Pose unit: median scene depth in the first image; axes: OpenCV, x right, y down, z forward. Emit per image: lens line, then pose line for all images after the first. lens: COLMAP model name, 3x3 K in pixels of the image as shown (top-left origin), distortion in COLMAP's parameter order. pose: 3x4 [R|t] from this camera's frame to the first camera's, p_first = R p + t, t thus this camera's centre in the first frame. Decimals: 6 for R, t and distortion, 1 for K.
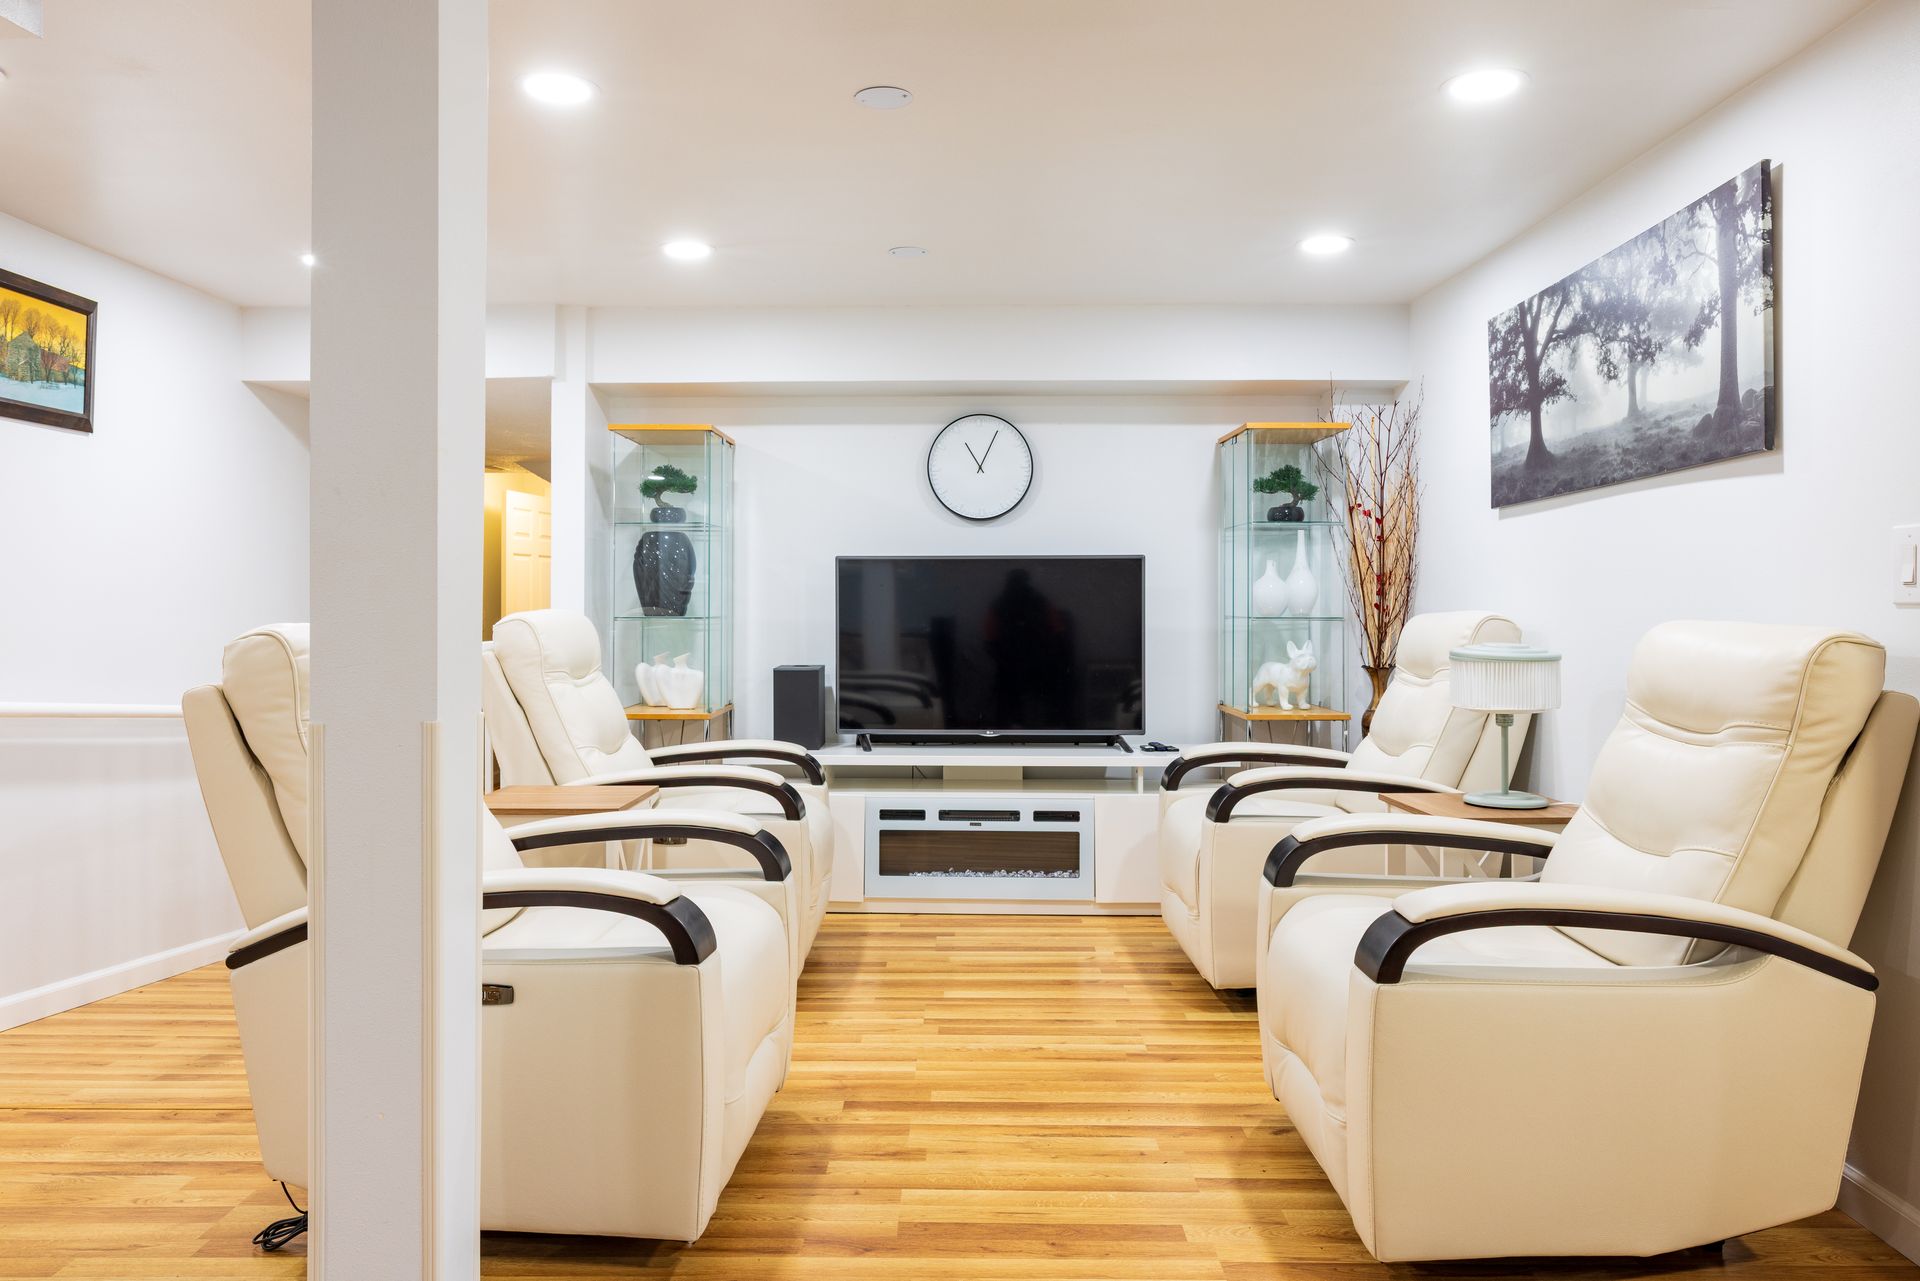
lens RADIAL K [[1251.6, 0, 970.3], [0, 1251.6, 634.9], [0, 0, 1]] dist [-0.005572, 0.002241]
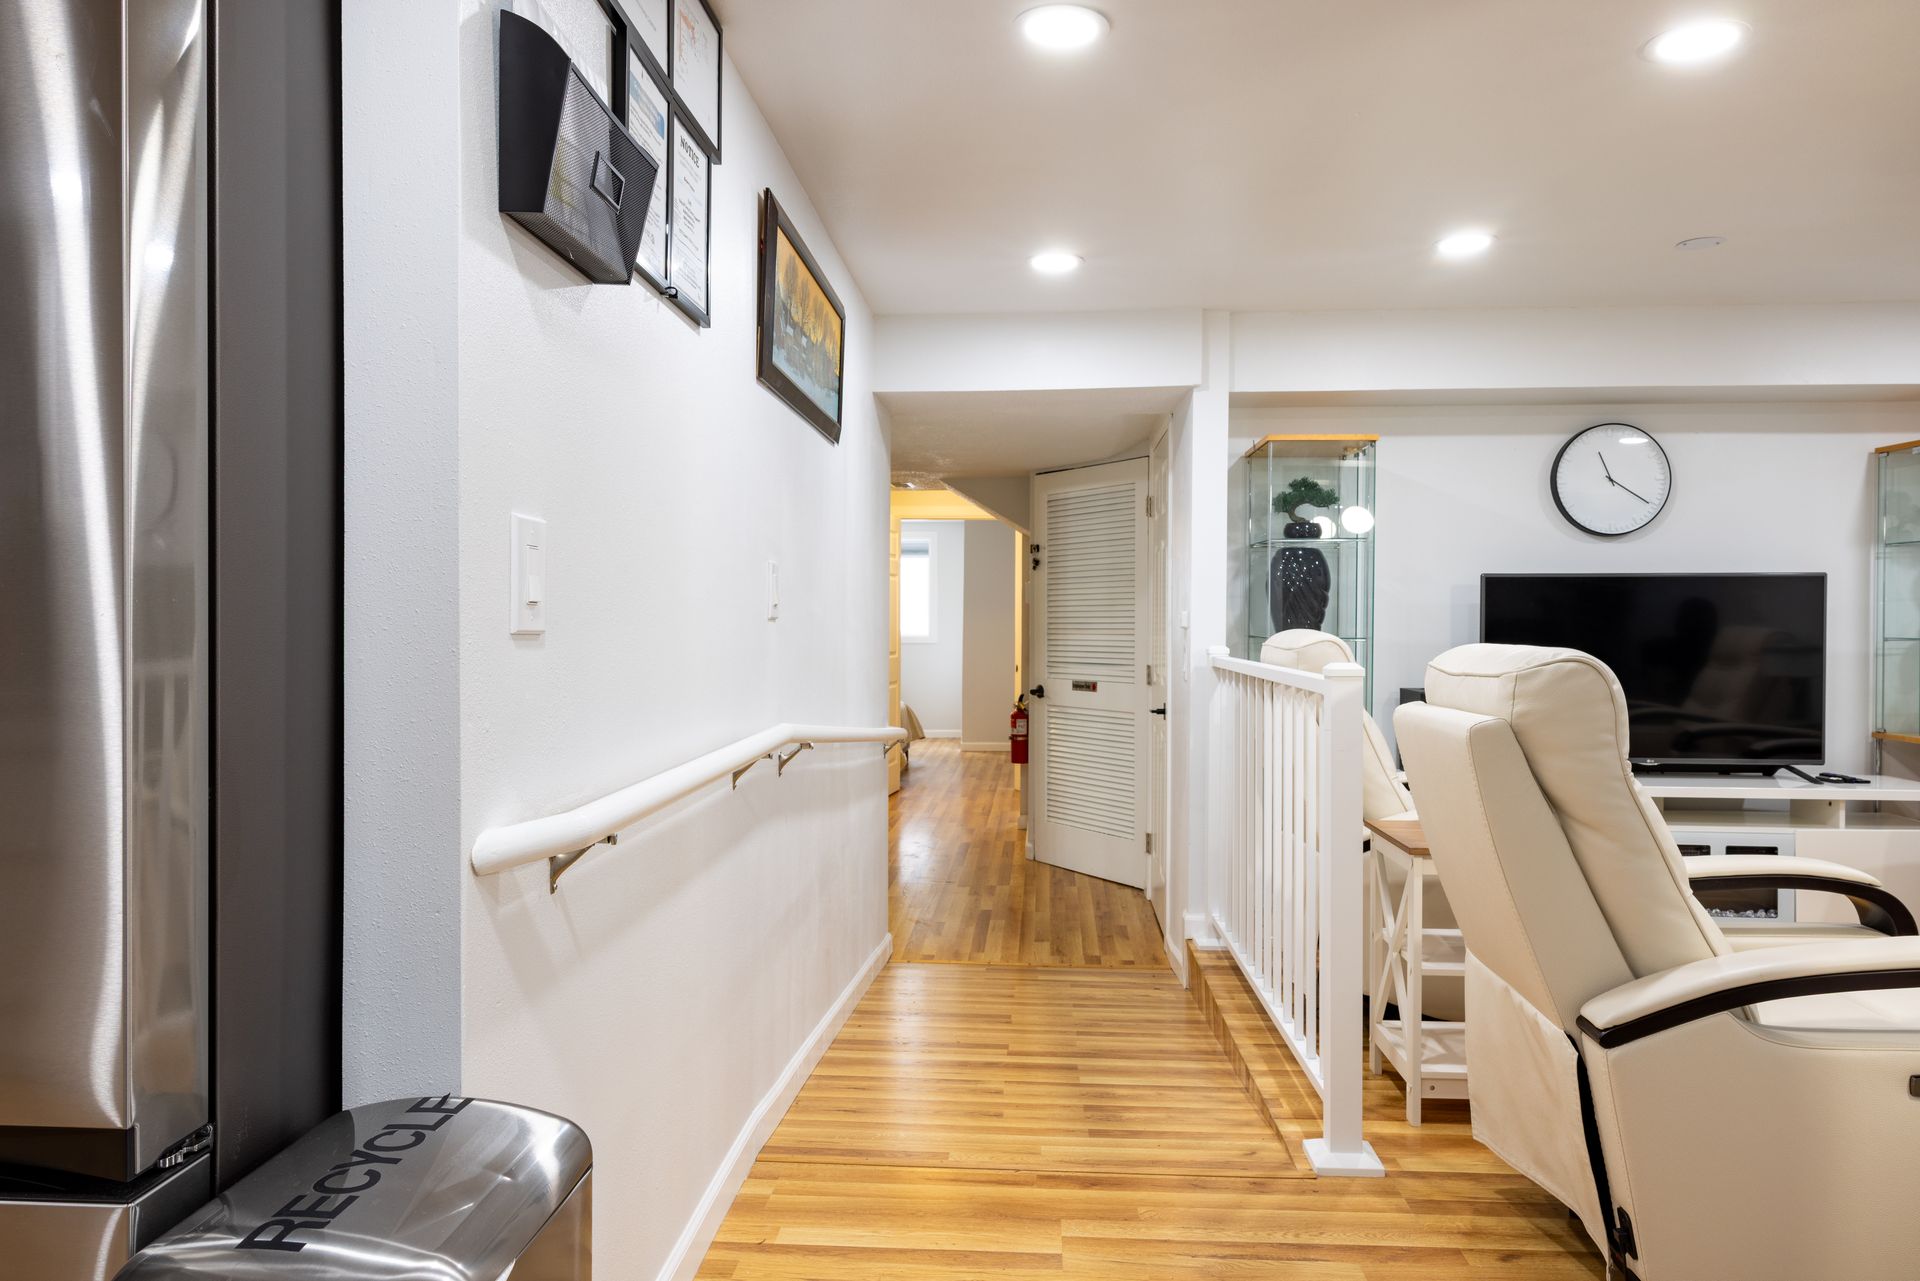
lens RADIAL K [[1211.6, 0, 957.3], [0, 1211.6, 655.9], [0, 0, 1]] dist [-0.002539, -0.000732]
pose [[0.998490, 0.004615, -0.054749, -0.457967], [-0.004382, 0.999981, 0.004363, -0.002814], [0.054768, -0.004116, 0.998491, 0.062928]]
